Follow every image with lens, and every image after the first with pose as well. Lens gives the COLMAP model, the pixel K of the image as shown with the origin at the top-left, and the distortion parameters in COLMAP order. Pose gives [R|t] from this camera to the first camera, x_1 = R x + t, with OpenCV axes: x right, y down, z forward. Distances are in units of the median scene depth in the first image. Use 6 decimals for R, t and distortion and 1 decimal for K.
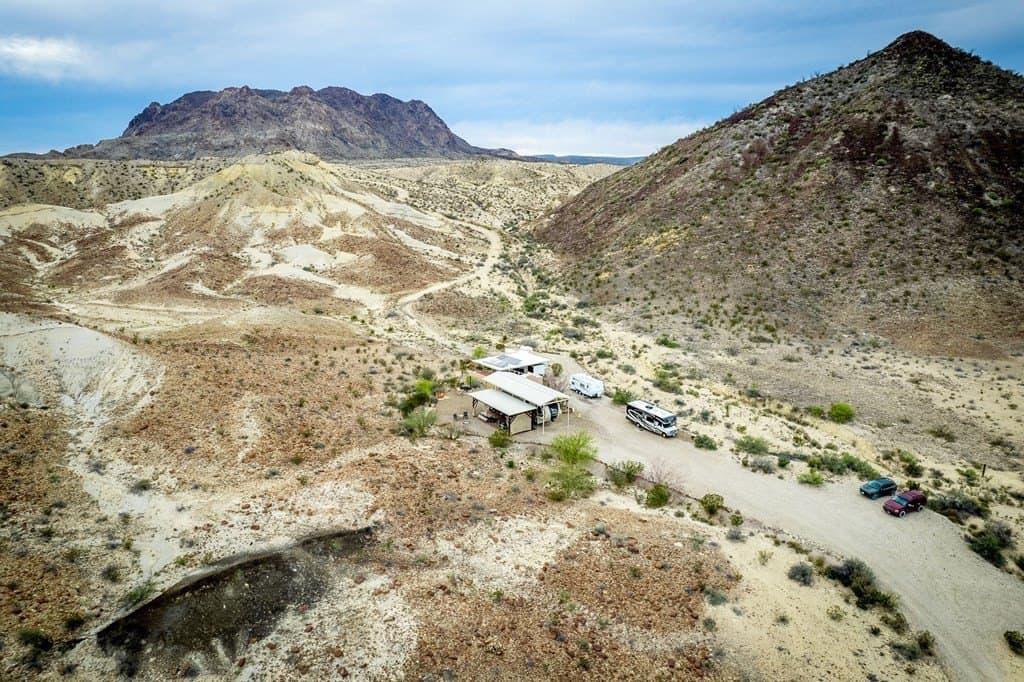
lens RADIAL K [[667.0, 0, 517.4], [0, 667.0, 338.7], [0, 0, 1]] dist [-0.062843, 0.051083]
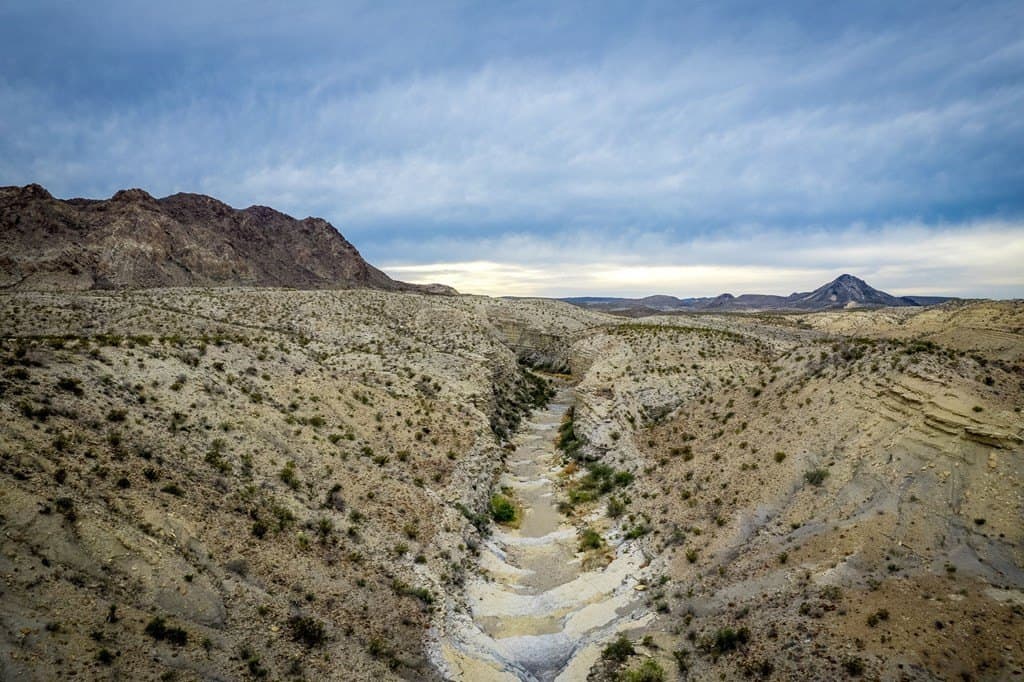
lens RADIAL K [[667.0, 0, 513.8], [0, 667.0, 339.1], [0, 0, 1]] dist [-0.062843, 0.051083]
pose [[0.995297, -0.006651, 0.096645, -0.072804], [0.026696, 0.977844, -0.207626, -0.567069], [-0.093123, 0.209230, 0.973422, 2.240650]]
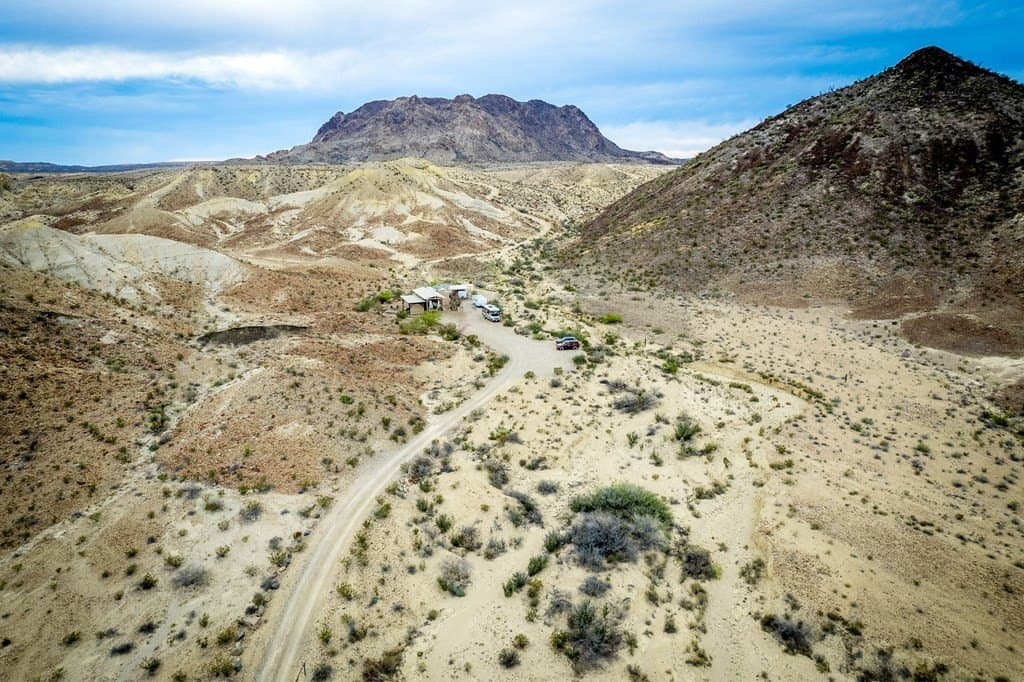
lens RADIAL K [[667.0, 0, 514.8], [0, 667.0, 345.2], [0, 0, 1]] dist [-0.062843, 0.051083]
pose [[0.969901, 0.059601, -0.236092, 0.226175], [-0.058088, 0.998222, 0.013363, 0.059056], [0.236468, 0.000753, 0.971639, -0.241769]]
